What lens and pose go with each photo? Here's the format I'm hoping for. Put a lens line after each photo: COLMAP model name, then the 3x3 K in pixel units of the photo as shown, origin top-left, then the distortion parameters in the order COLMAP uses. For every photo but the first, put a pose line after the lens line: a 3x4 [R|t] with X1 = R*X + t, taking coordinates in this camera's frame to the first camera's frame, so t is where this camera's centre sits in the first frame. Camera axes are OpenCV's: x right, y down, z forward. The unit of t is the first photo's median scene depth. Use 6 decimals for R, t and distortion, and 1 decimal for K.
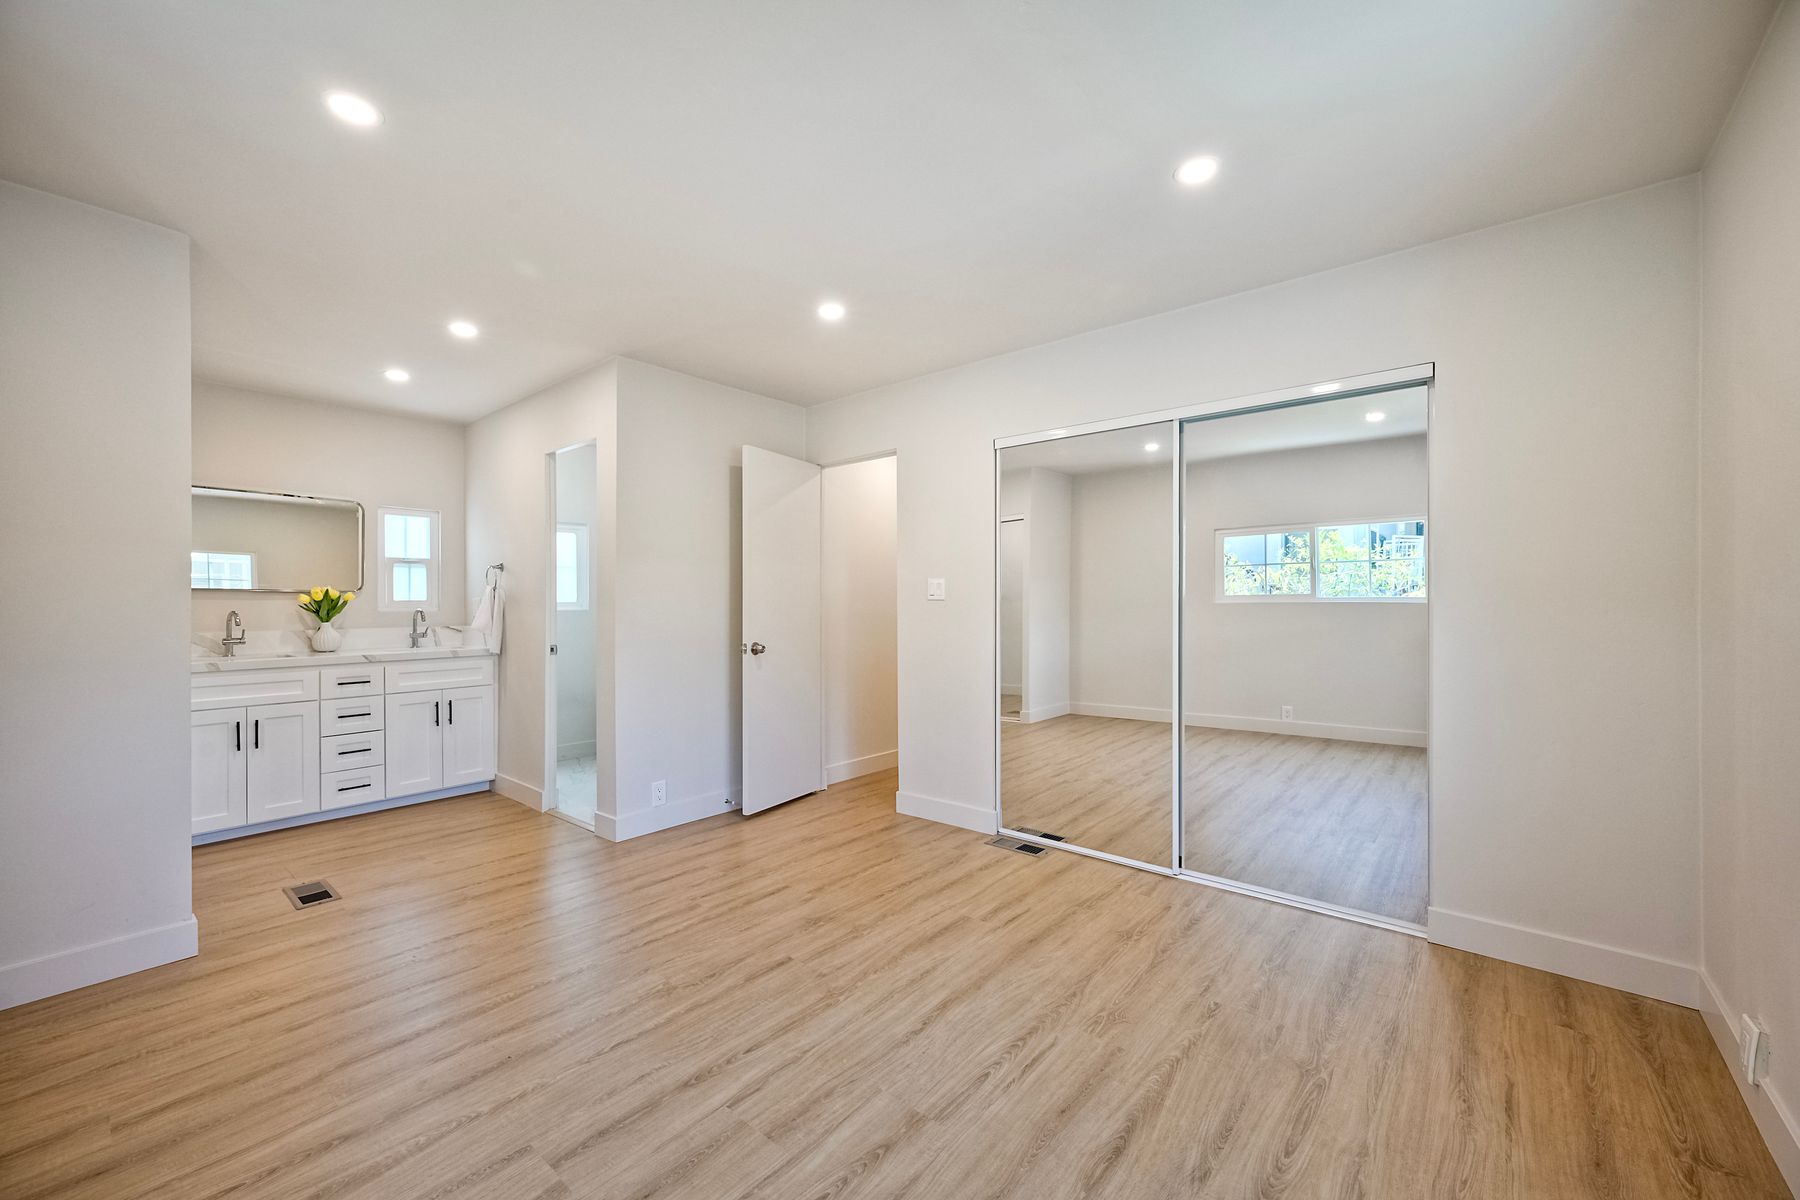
lens RADIAL K [[716.7, 0, 904.7], [0, 716.7, 600.2], [0, 0, 1]] dist [-0.008511, -0.000225]
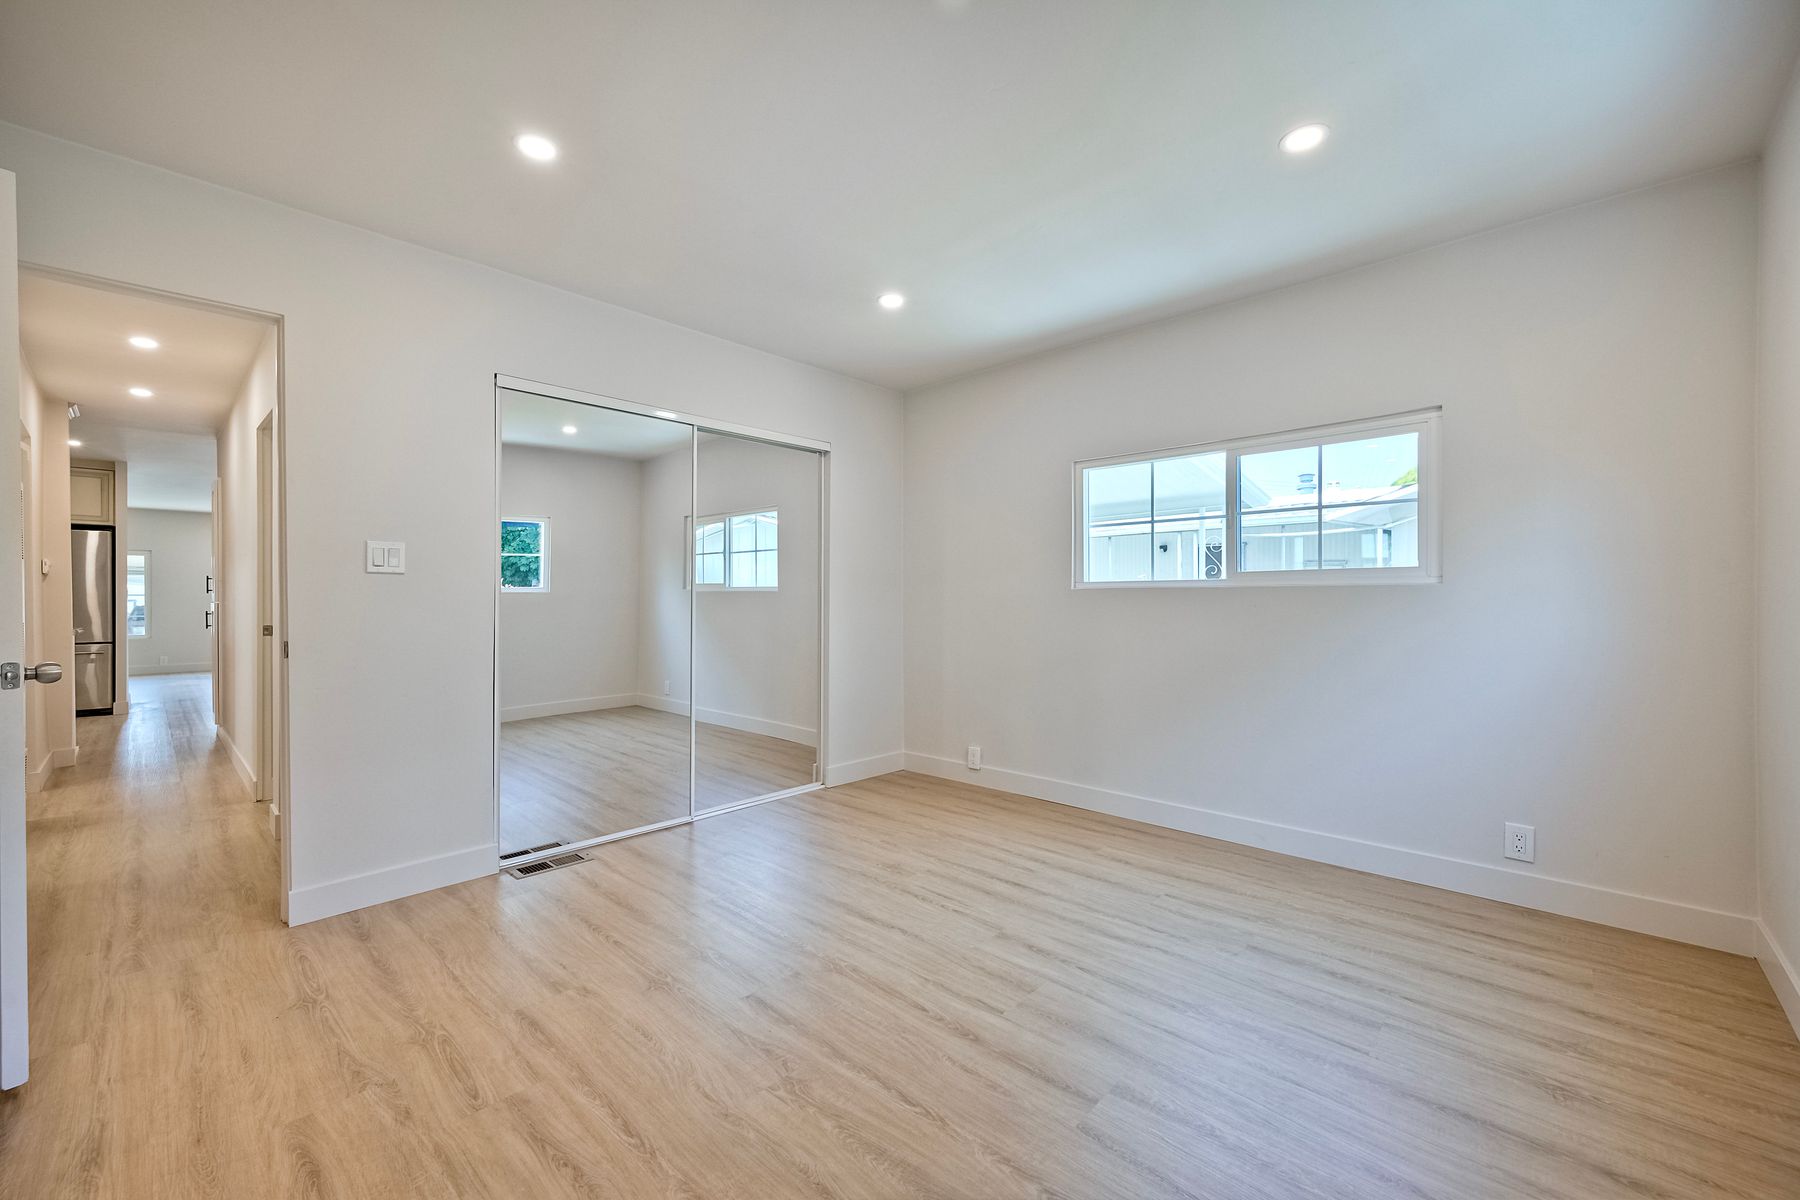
lens RADIAL K [[716.7, 0, 909.5], [0, 716.7, 600.6], [0, 0, 1]] dist [-0.008511, -0.000225]
pose [[0.048241, -0.005862, 0.998819, -0.986319], [0.001082, 0.999982, 0.005817, 0.035704], [-0.998835, 0.000800, 0.048246, 0.779079]]
